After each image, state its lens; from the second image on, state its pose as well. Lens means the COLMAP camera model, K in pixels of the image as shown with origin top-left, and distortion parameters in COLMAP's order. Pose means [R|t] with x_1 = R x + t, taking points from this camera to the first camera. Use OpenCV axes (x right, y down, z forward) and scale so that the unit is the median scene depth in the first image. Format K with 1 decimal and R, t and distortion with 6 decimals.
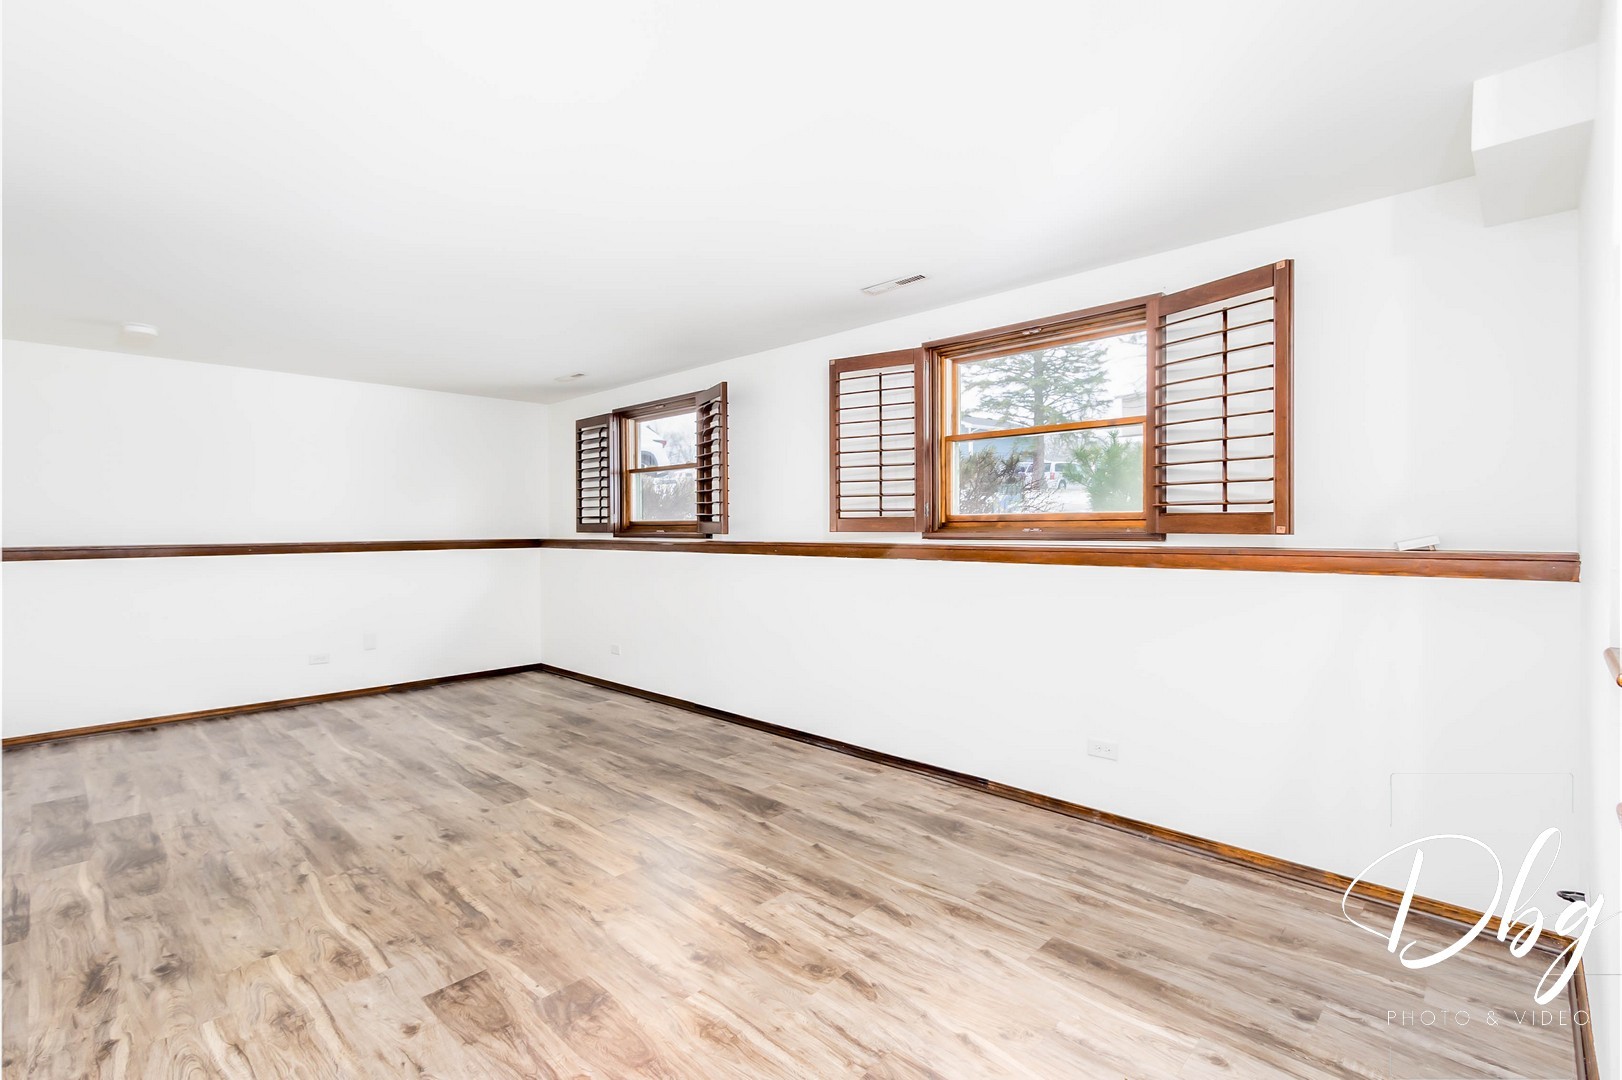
lens RADIAL K [[736.1, 0, 807.9], [0, 736.1, 534.9], [0, 0, 1]] dist [-0.000285, 0.000068]
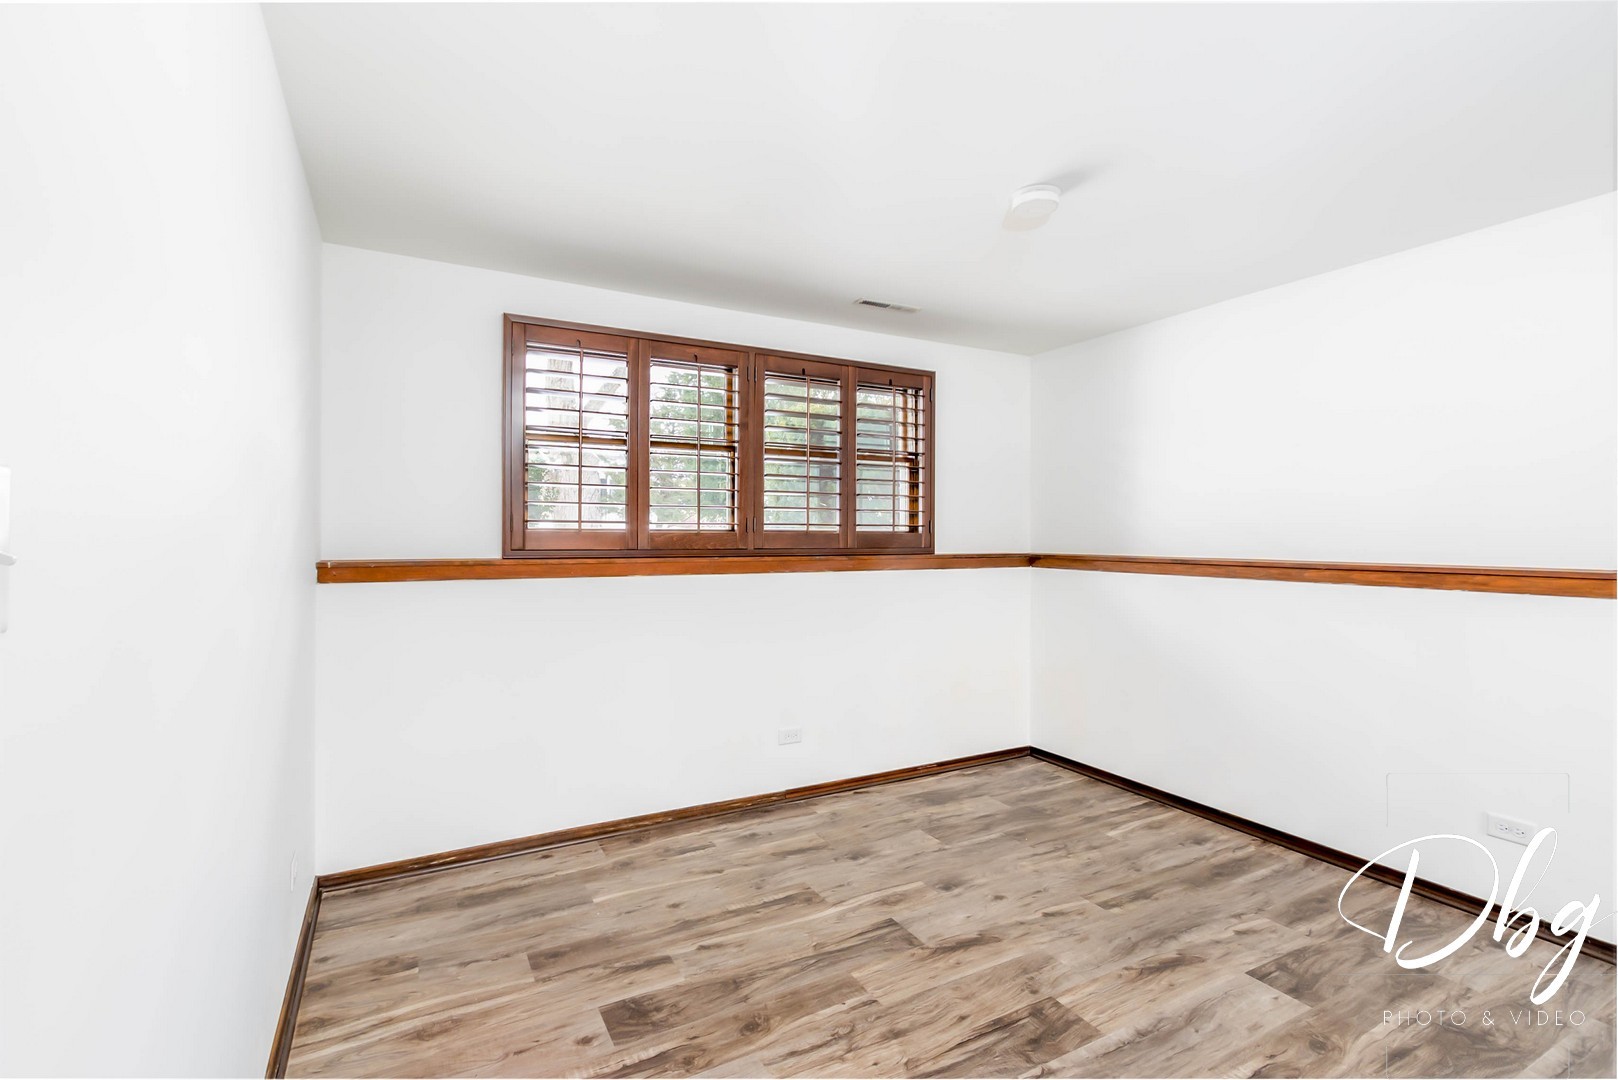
lens RADIAL K [[734.3, 0, 805.9], [0, 734.3, 534.9], [0, 0, 1]] dist [-0.000285, 0.000068]
pose [[0.298713, 0.017498, 0.954182, -0.837018], [0.009108, 0.999734, -0.021185, 0.000276], [-0.954299, 0.015019, 0.298475, 0.750704]]
